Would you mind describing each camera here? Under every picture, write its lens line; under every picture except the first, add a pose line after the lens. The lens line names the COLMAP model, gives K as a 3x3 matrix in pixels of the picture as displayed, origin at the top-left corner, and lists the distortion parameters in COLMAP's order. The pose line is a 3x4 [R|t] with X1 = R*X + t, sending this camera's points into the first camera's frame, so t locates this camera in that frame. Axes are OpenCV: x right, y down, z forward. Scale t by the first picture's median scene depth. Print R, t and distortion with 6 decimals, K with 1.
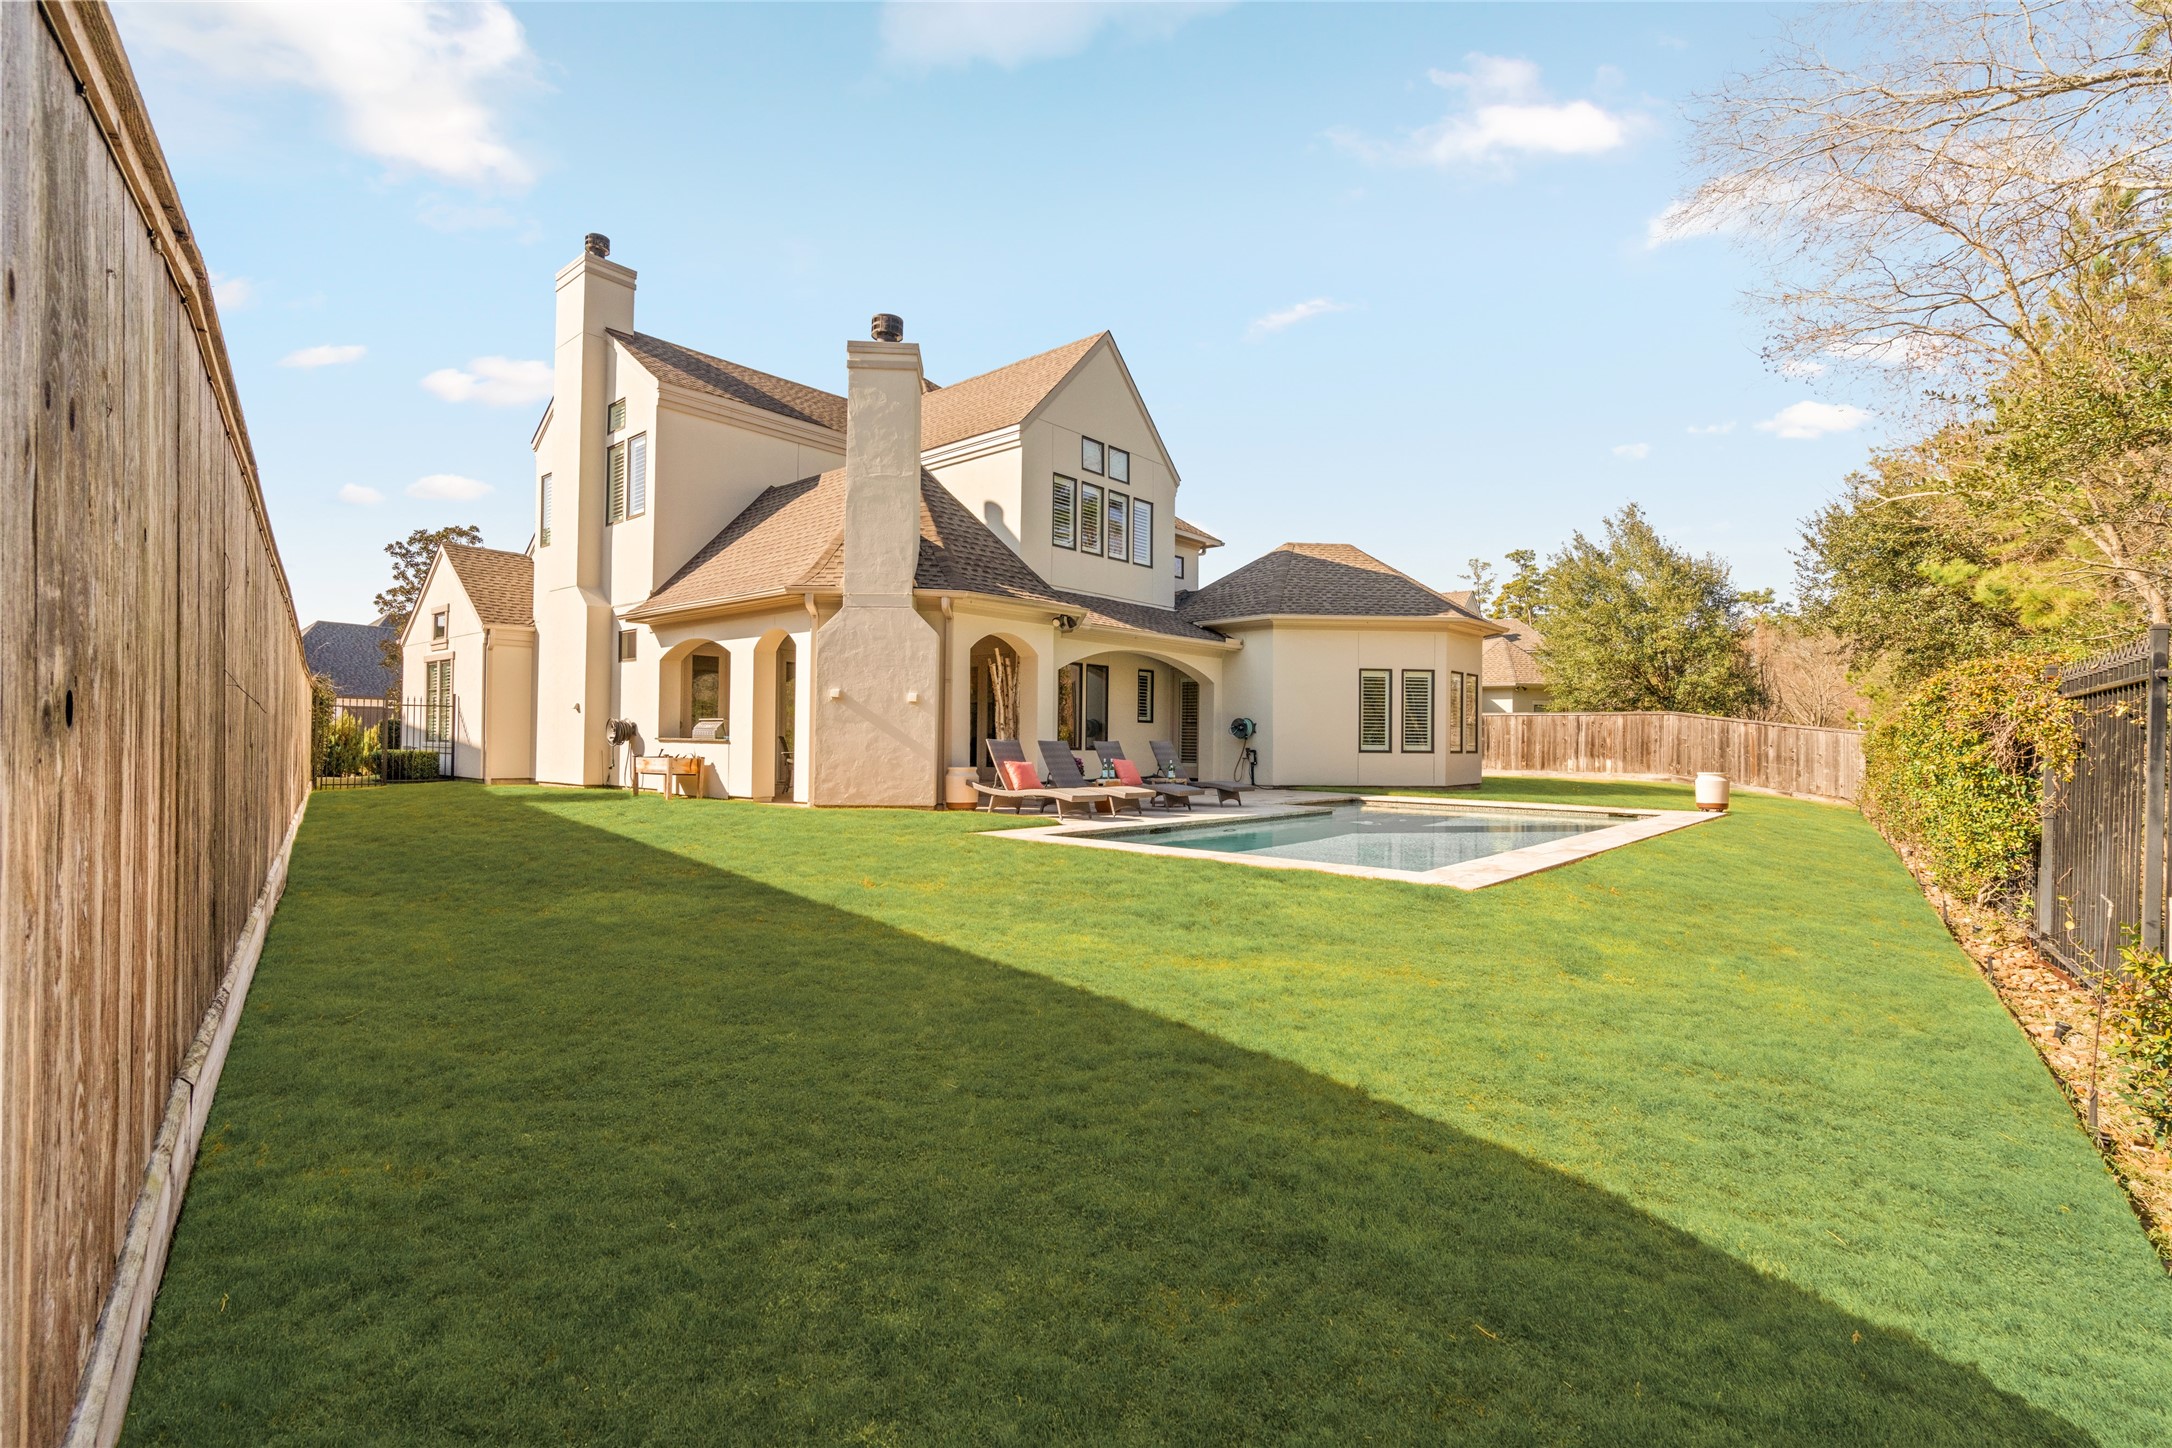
lens RADIAL K [[960.0, 0, 1078.8], [0, 960.0, 731.9], [0, 0, 1]] dist [0.019438, 0.001311]
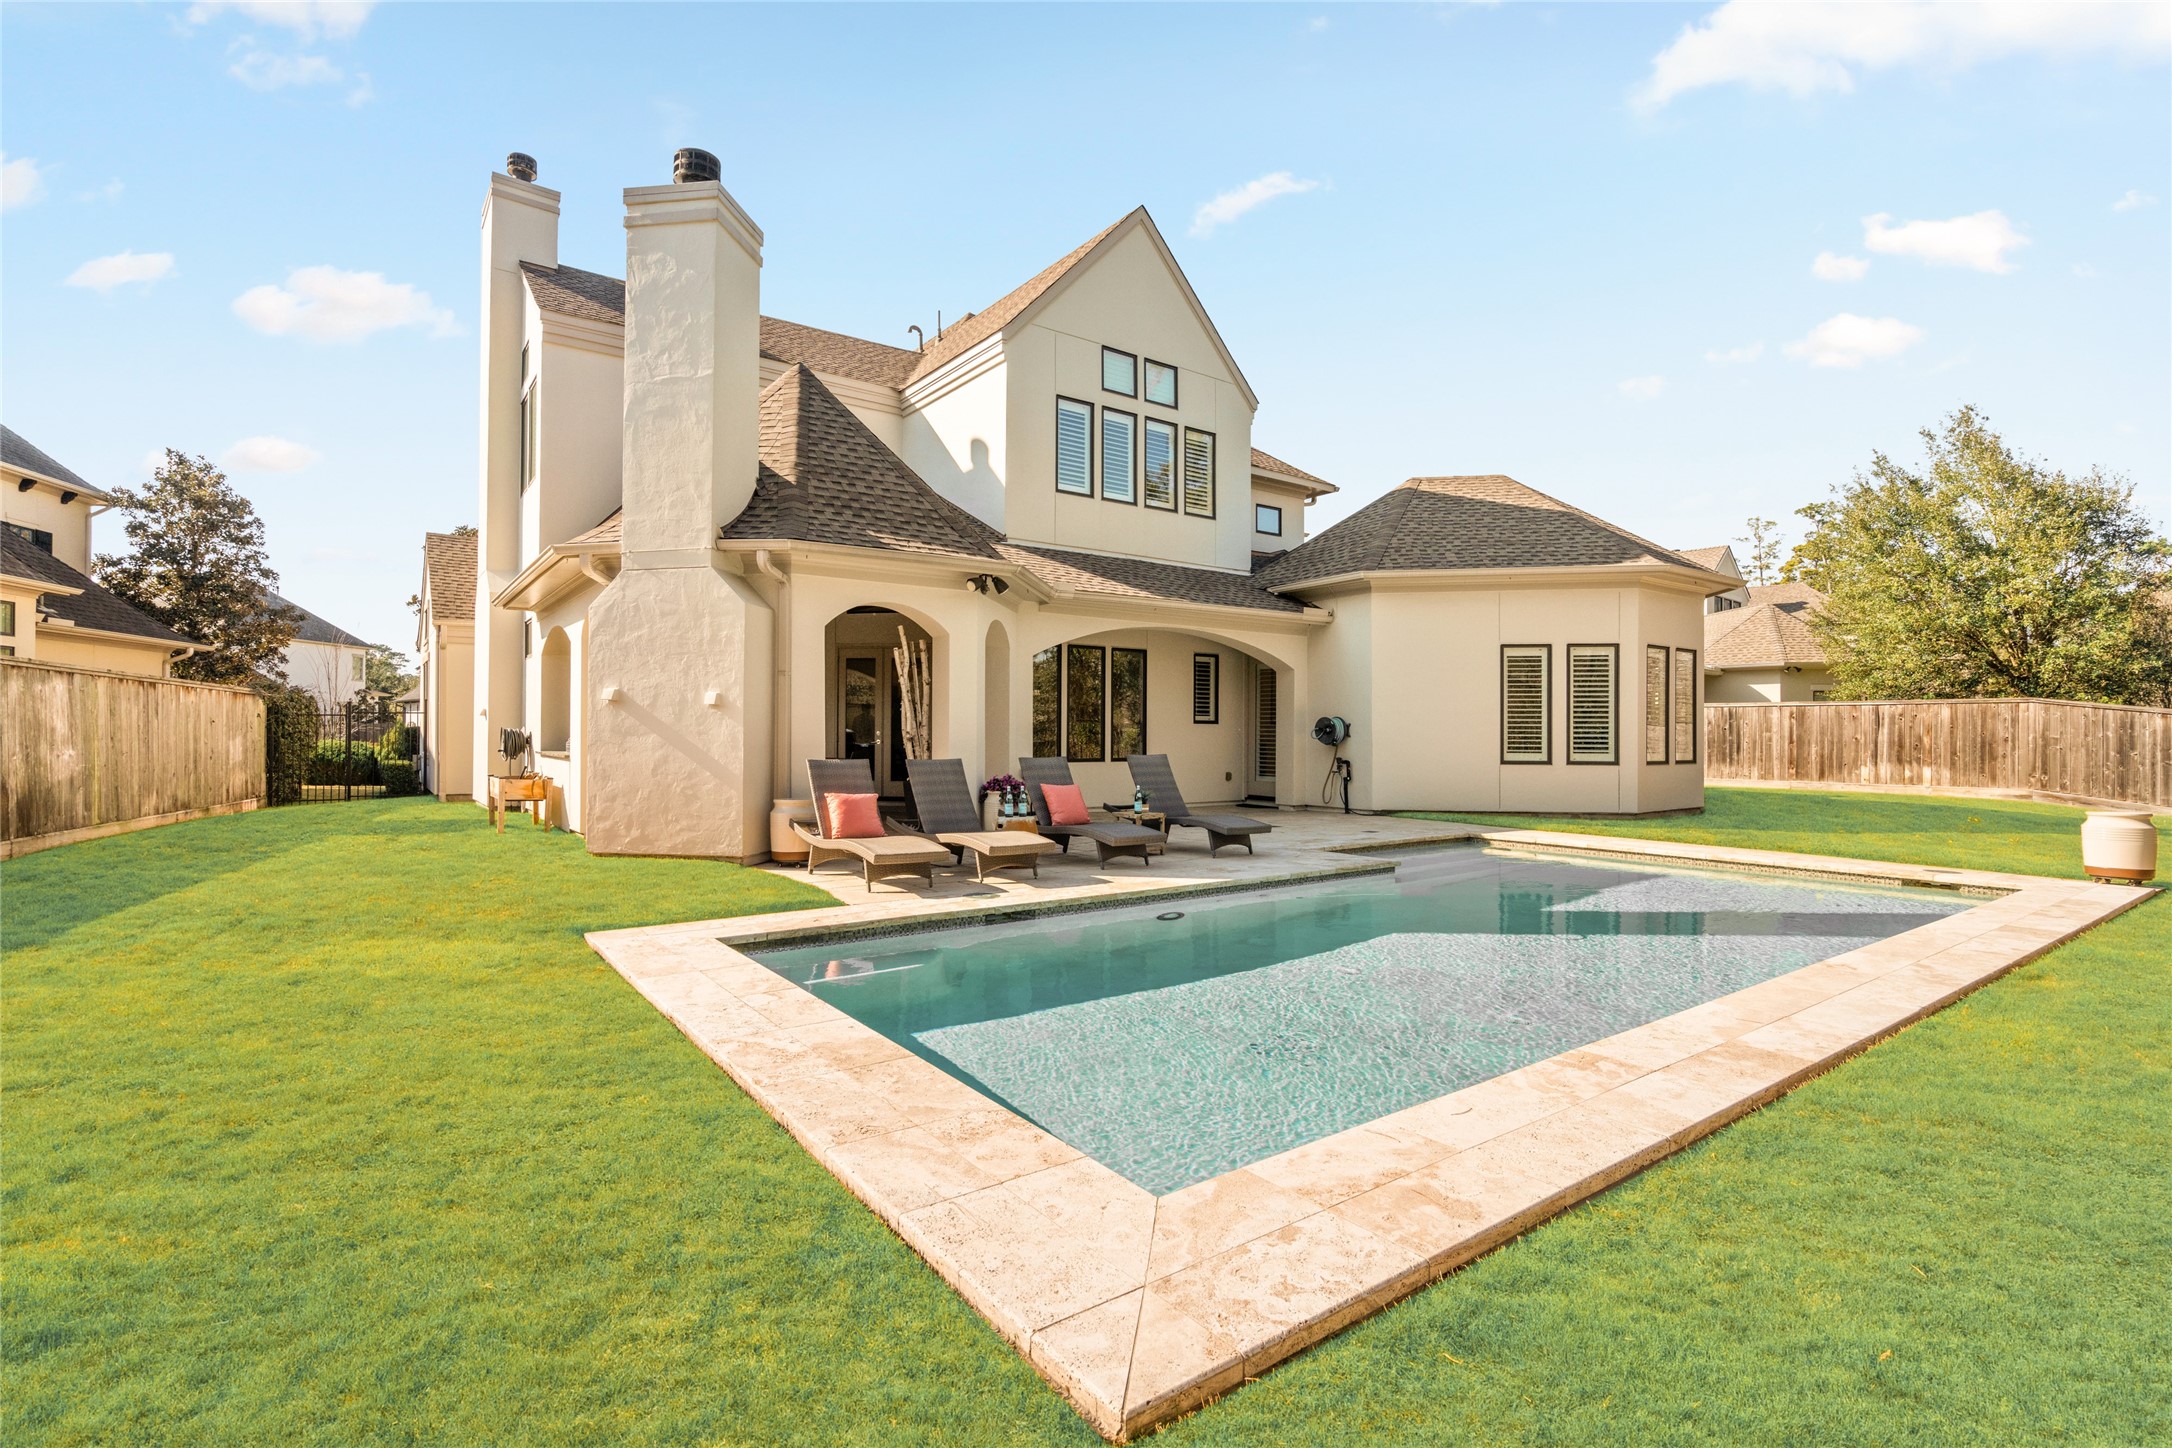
lens RADIAL K [[1007.9, 0, 1047.2], [0, 1007.9, 737.1], [0, 0, 1]] dist [0.001241, 0.002741]
pose [[0.975167, -0.004421, -0.221429, 0.129845], [0.006807, 0.999927, 0.010012, -0.008214], [0.221368, -0.011271, 0.975125, 0.207634]]
